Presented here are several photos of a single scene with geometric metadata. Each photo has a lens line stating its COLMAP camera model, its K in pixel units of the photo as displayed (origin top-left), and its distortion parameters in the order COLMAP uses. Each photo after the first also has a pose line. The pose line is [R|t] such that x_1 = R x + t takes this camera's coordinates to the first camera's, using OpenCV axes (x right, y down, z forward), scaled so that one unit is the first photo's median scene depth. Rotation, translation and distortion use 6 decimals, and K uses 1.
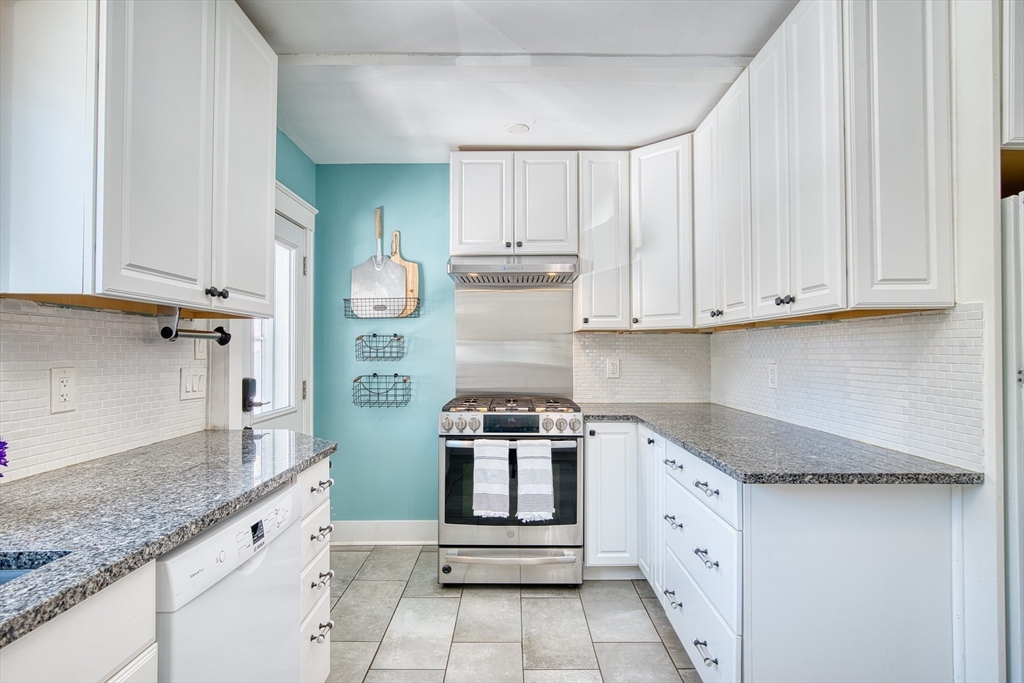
lens RADIAL K [[534.4, 0, 516.0], [0, 534.4, 340.9], [0, 0, 1]] dist [-0.010204, 0.009165]
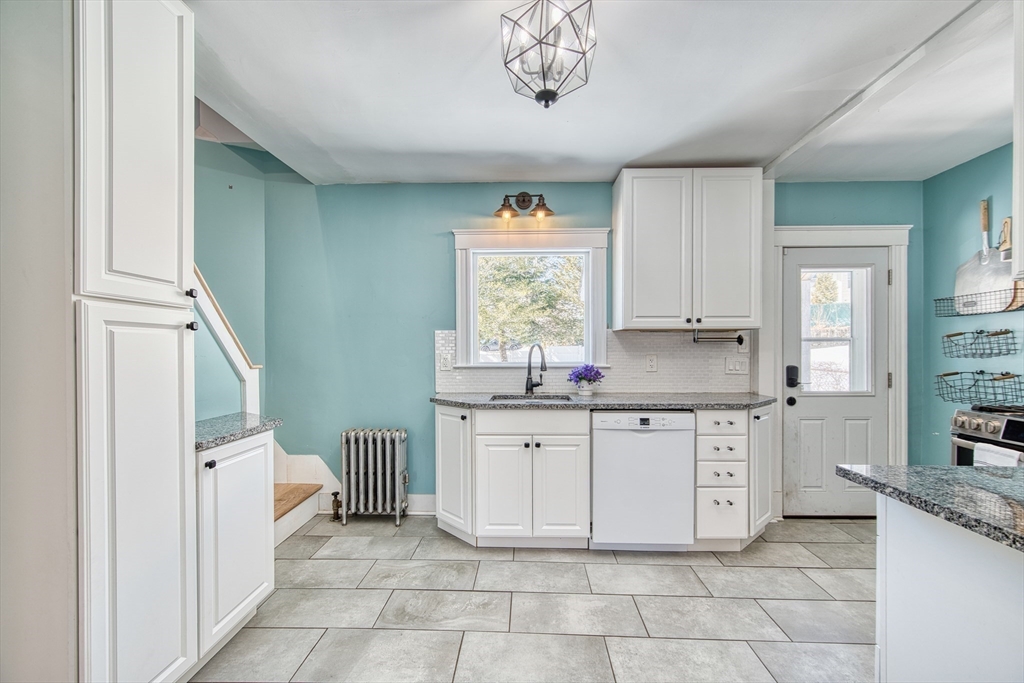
lens RADIAL K [[413.3, 0, 514.9], [0, 413.3, 351.5], [0, 0, 1]] dist [-0.011577, 0.003826]
pose [[-0.037398, 0.003640, -0.999294, 0.694086], [0.021370, 0.999768, 0.002842, 0.007561], [0.999072, -0.021249, -0.037467, 0.231041]]
